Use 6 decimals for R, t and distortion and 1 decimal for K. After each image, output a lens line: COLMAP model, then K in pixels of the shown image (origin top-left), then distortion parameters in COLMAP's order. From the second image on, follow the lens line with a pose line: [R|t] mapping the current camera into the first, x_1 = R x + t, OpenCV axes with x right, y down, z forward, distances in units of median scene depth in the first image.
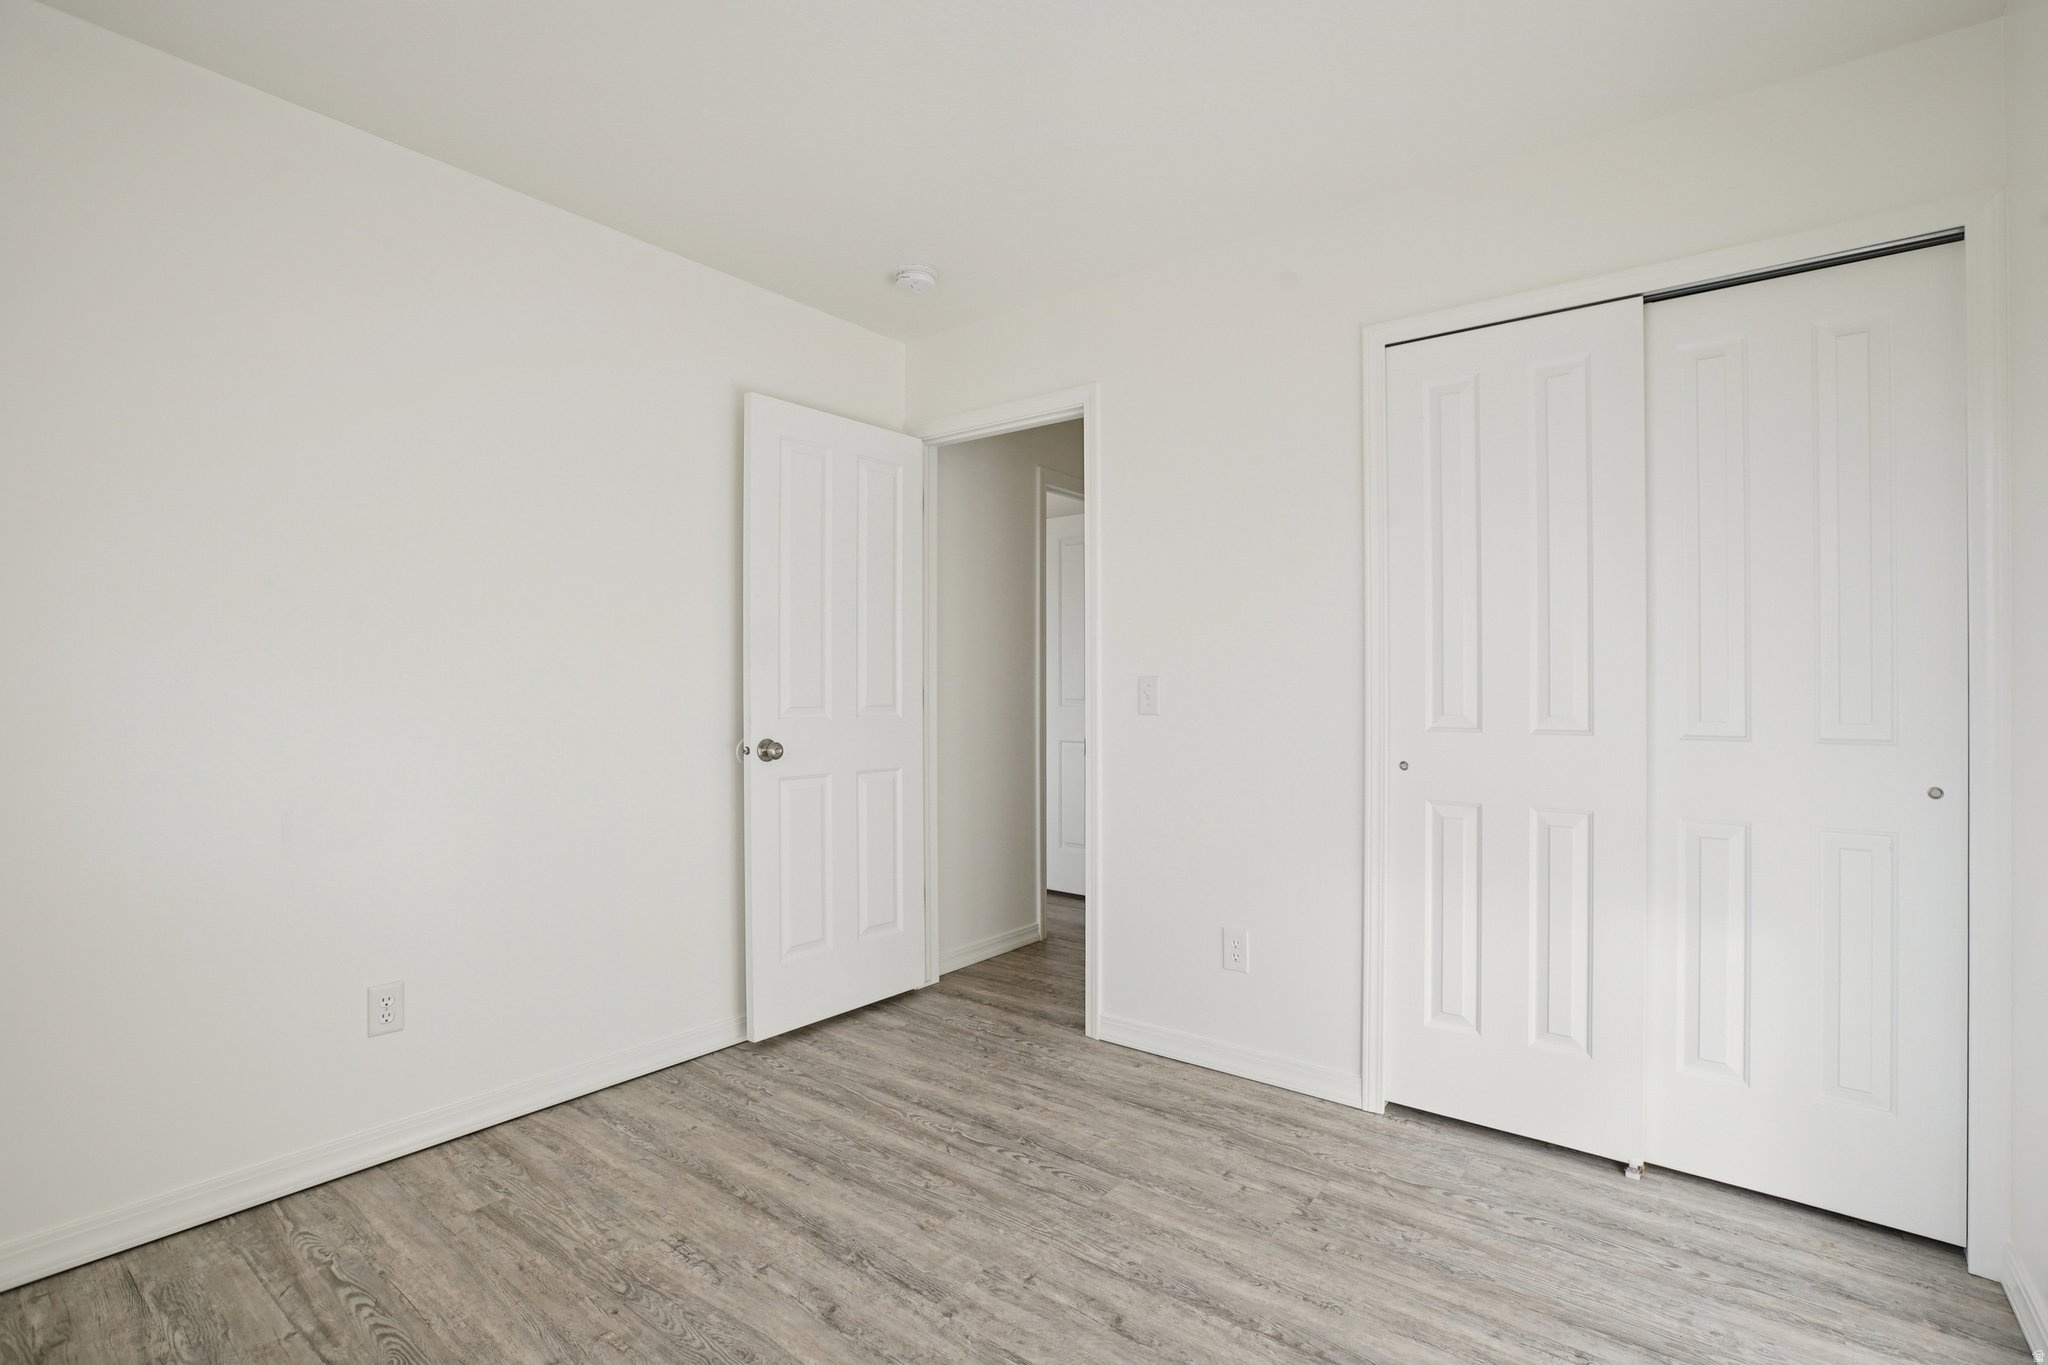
lens RADIAL K [[936.9, 0, 1017.2], [0, 936.9, 696.4], [0, 0, 1]] dist [-0.044326, 0.016028]
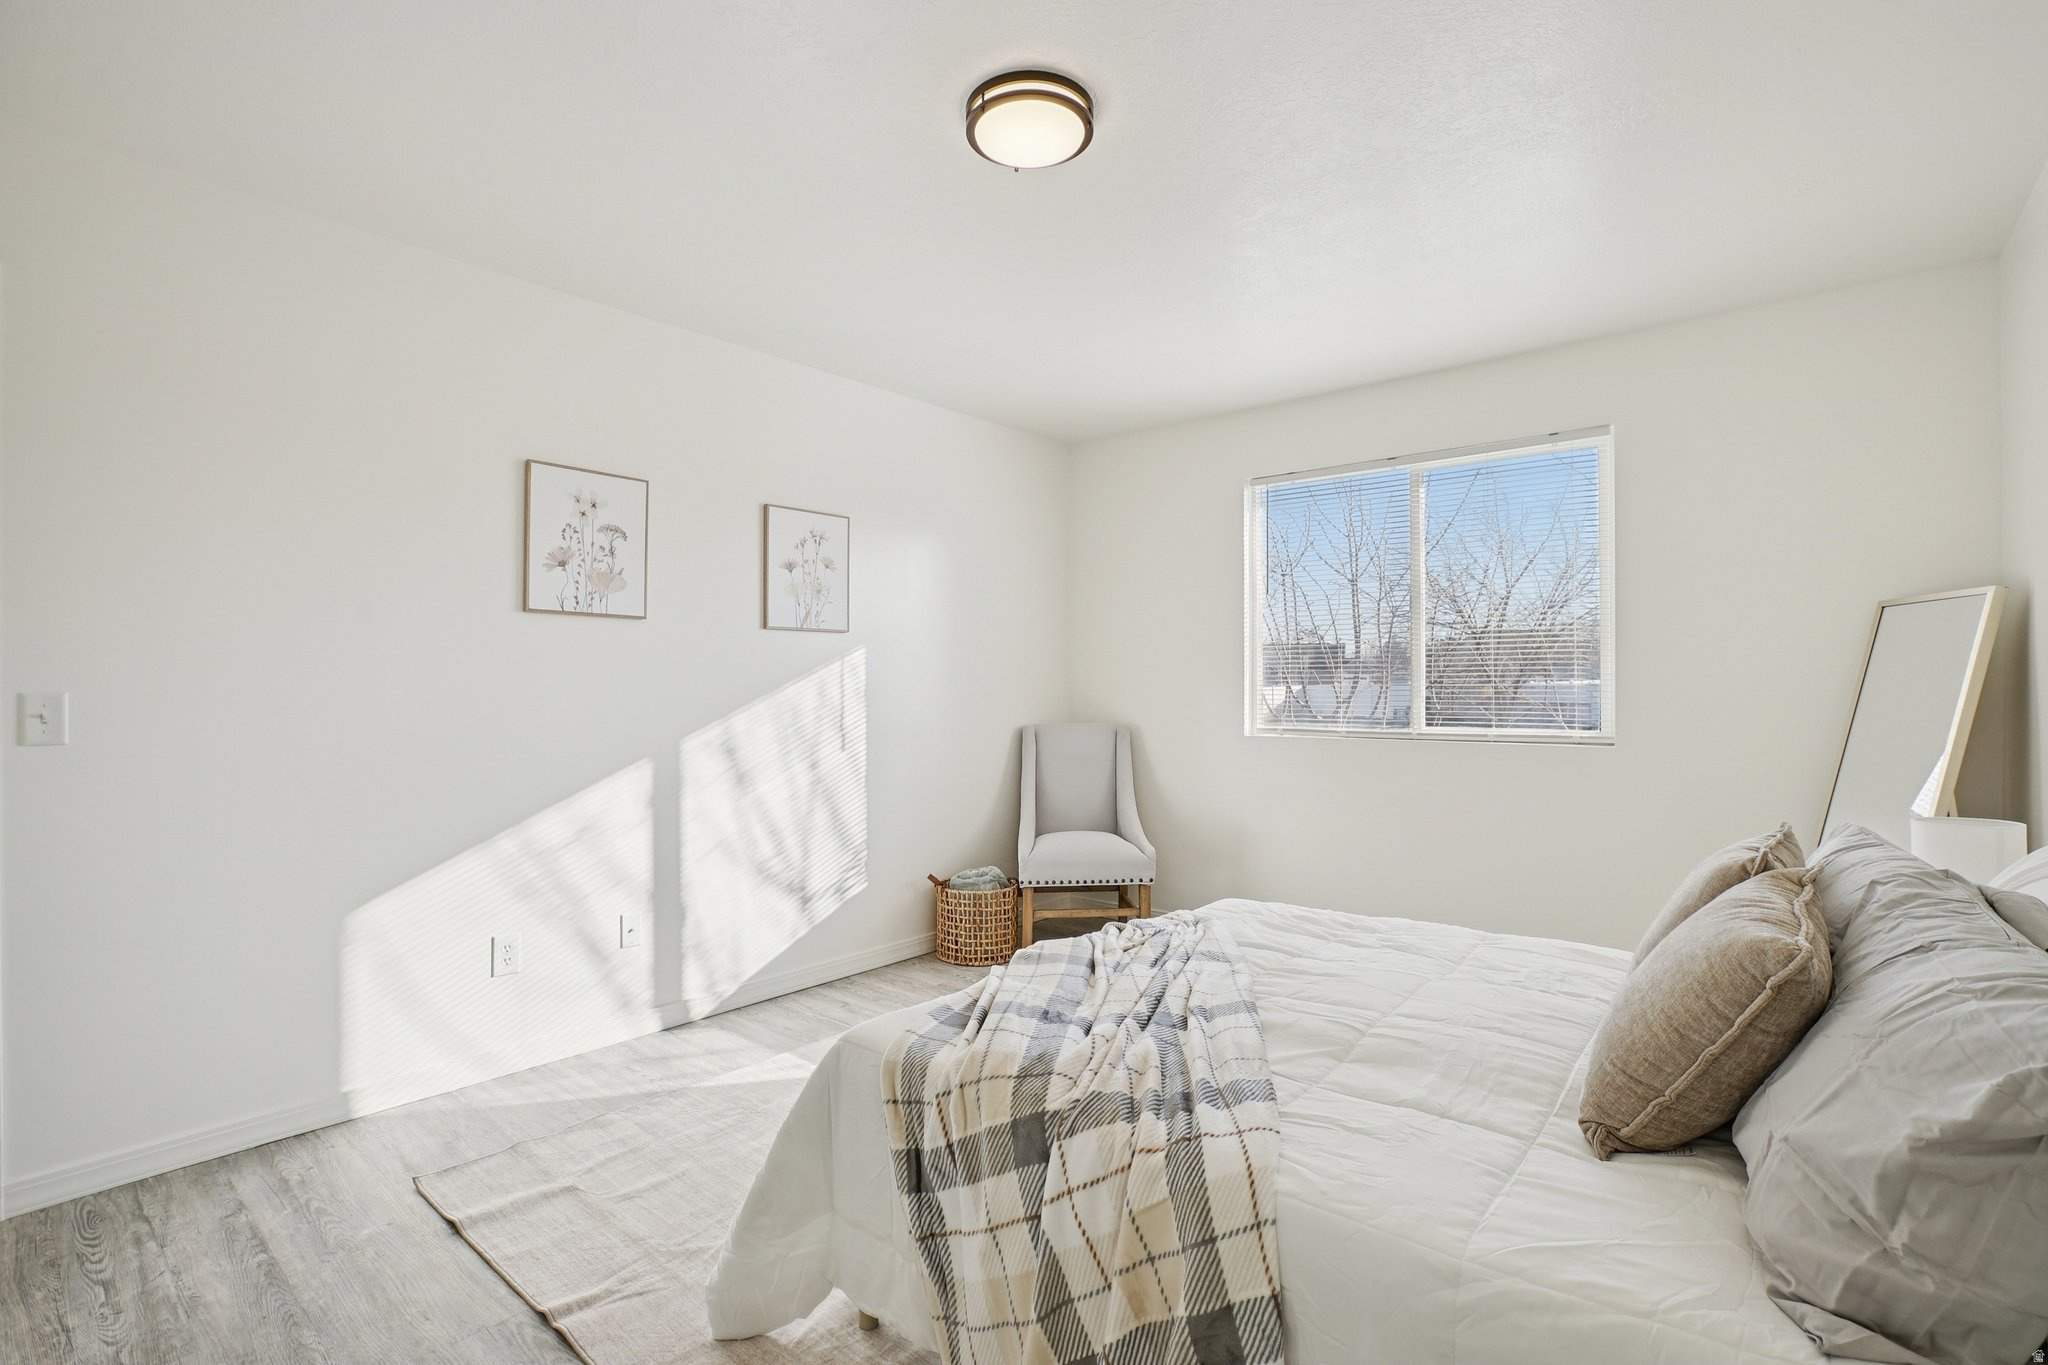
lens RADIAL K [[936.9, 0, 1023.1], [0, 936.9, 683.9], [0, 0, 1]] dist [-0.044326, 0.016028]
pose [[-0.998765, 0.004586, 0.049469, -1.851279], [0.004562, 0.999989, -0.000603, -0.036889], [-0.049471, -0.000377, -0.998775, 1.989334]]
